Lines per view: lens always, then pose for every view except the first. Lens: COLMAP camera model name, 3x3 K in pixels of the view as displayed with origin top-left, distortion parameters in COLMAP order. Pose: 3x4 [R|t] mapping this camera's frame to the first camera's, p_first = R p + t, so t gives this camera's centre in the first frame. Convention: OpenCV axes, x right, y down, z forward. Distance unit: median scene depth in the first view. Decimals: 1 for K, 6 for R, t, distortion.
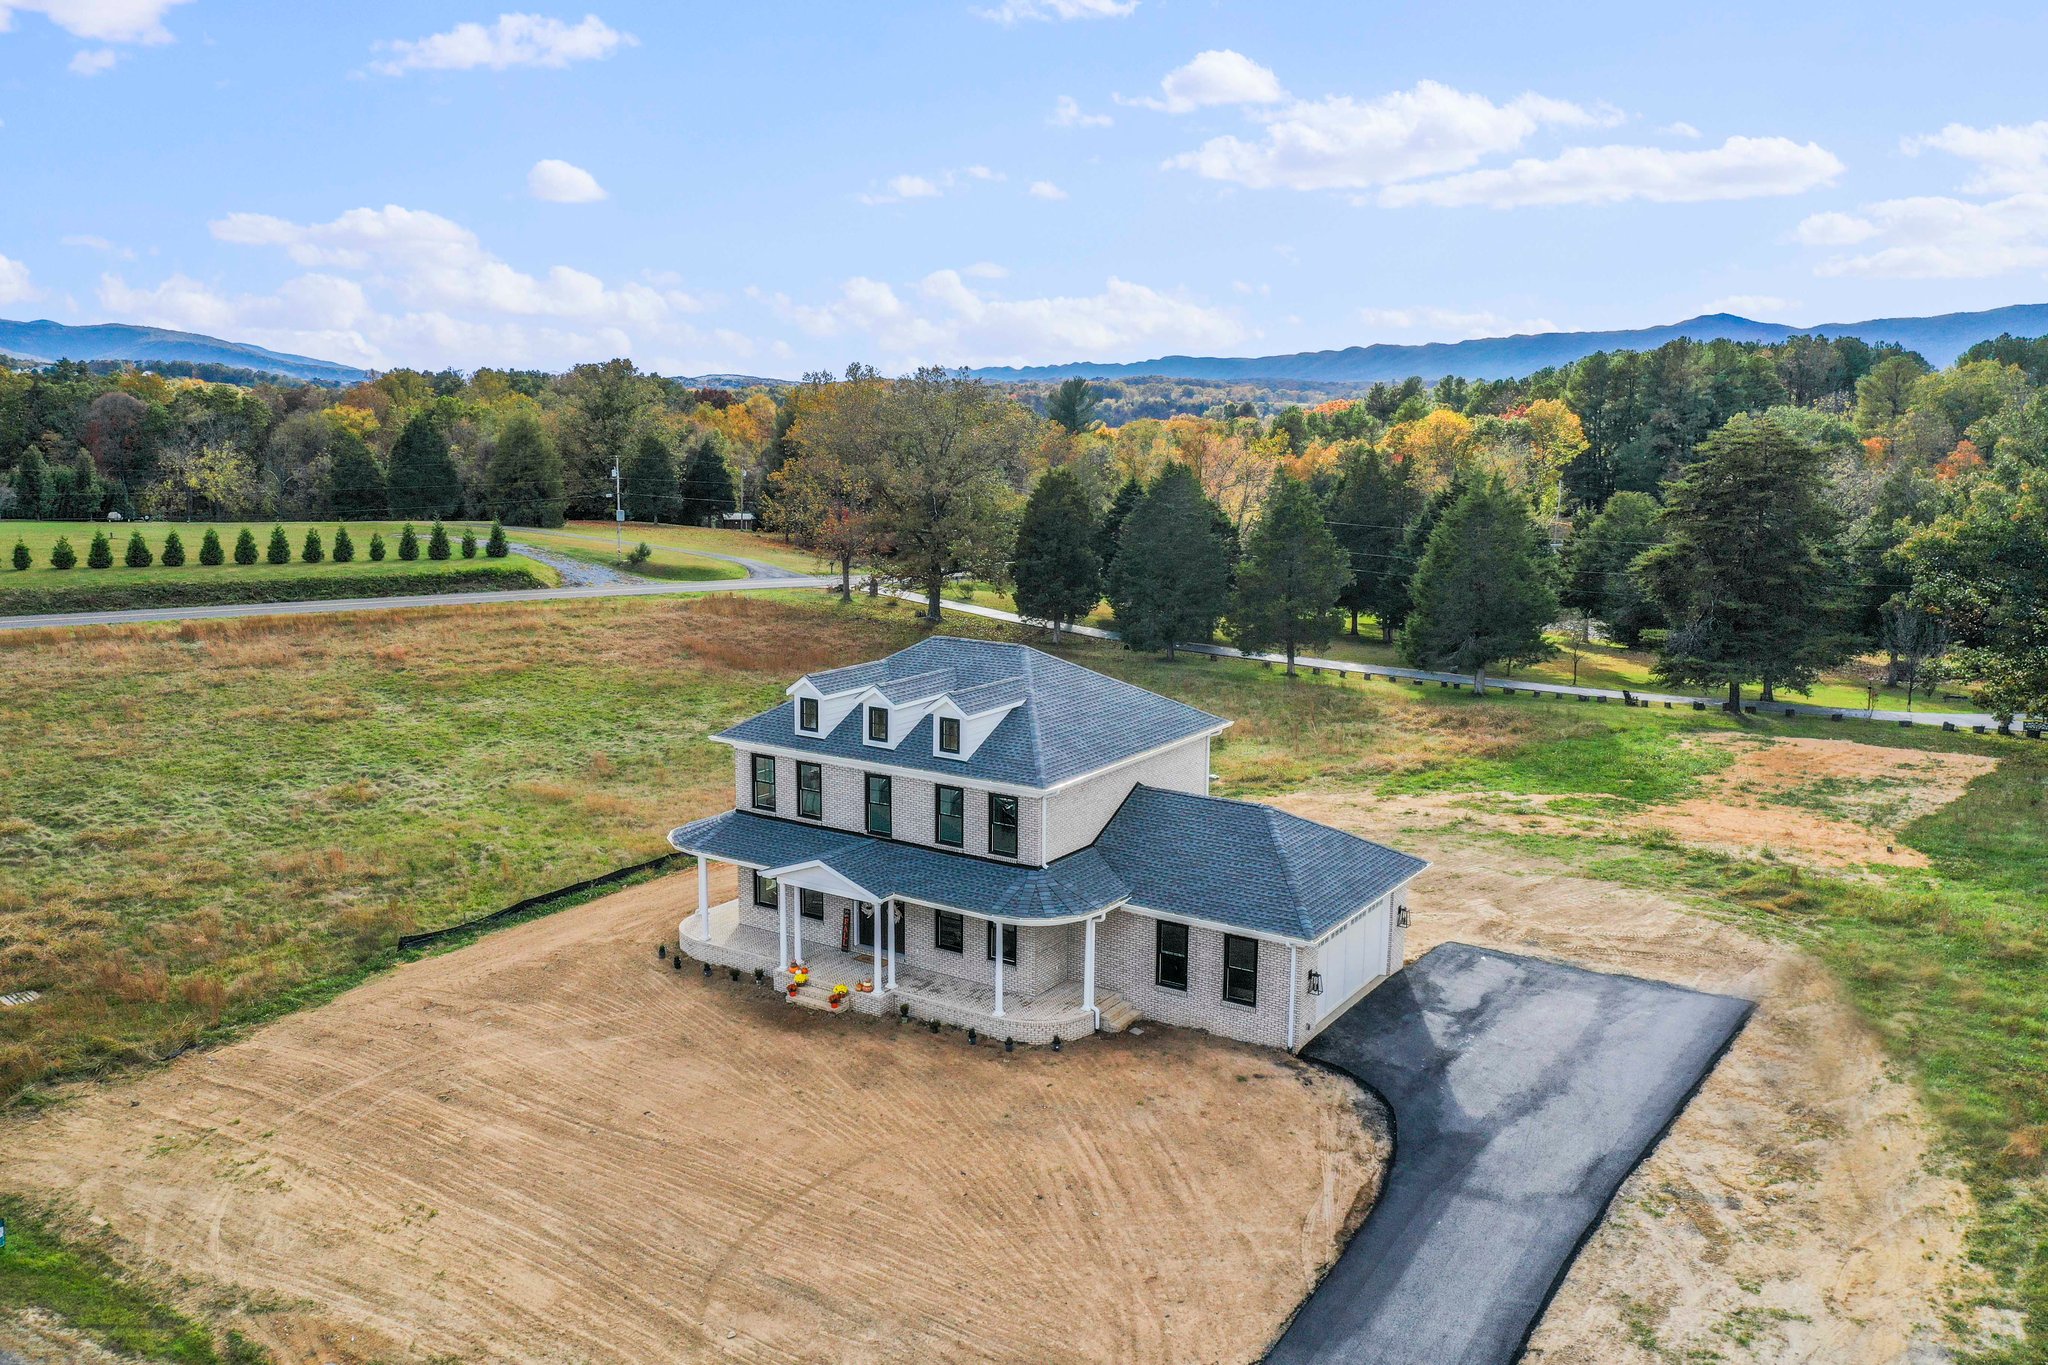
lens RADIAL K [[1619.3, 0, 1016.5], [0, 1619.3, 662.8], [0, 0, 1]] dist [-0.006797, -0.004541]
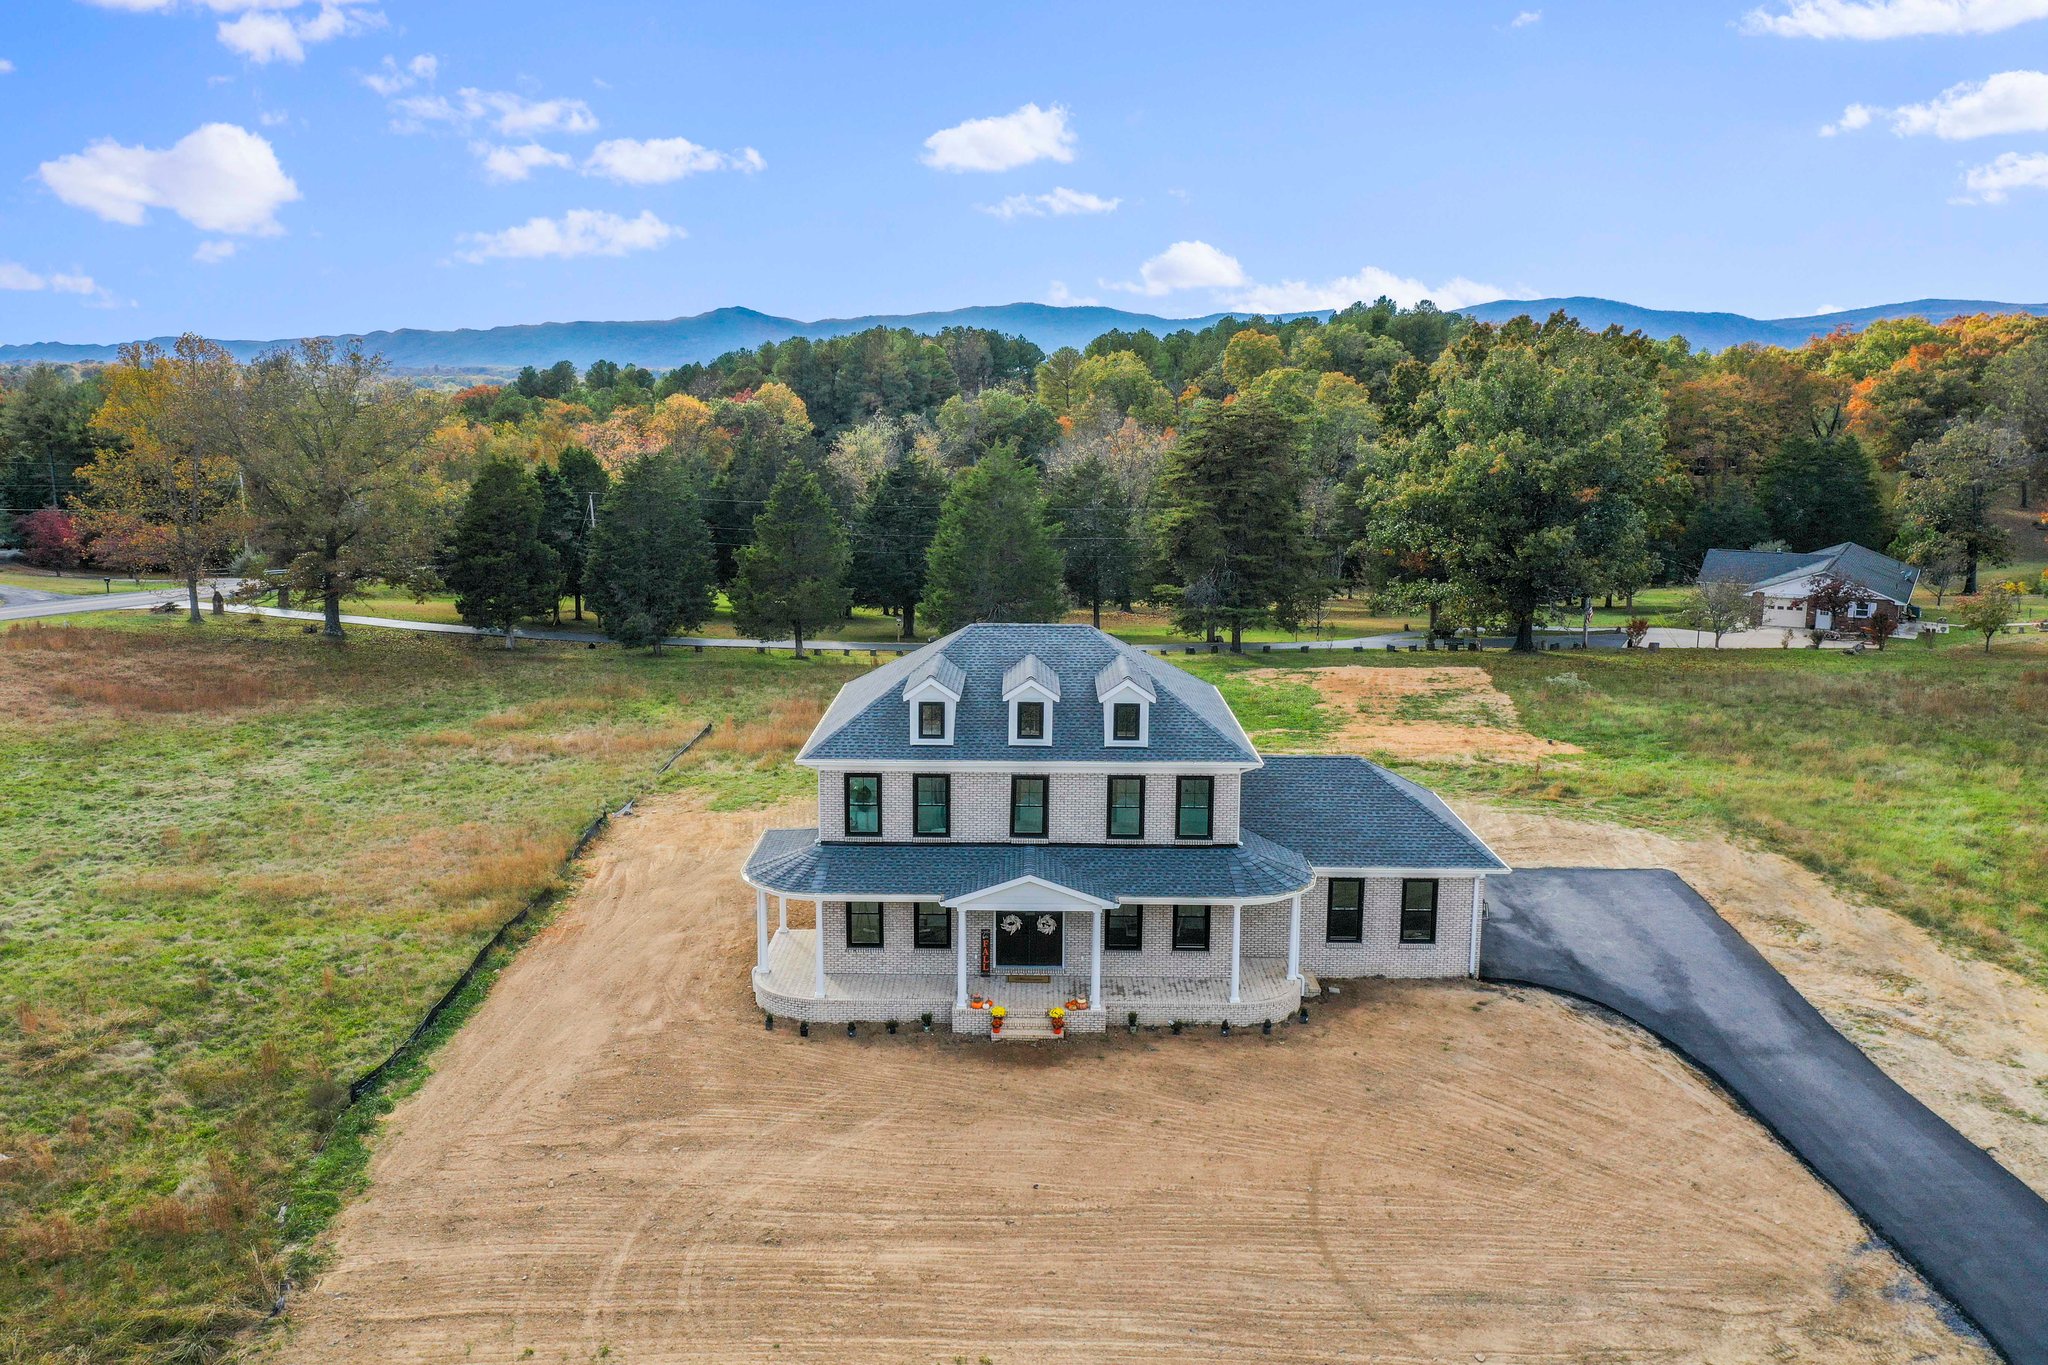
lens RADIAL K [[1619.3, 0, 1016.5], [0, 1619.3, 662.8], [0, 0, 1]] dist [-0.006797, -0.004541]
pose [[0.840811, -0.090917, 0.533640, -0.591401], [0.086720, 0.995686, 0.033000, -0.025766], [-0.534338, 0.018530, 0.845068, 0.238170]]
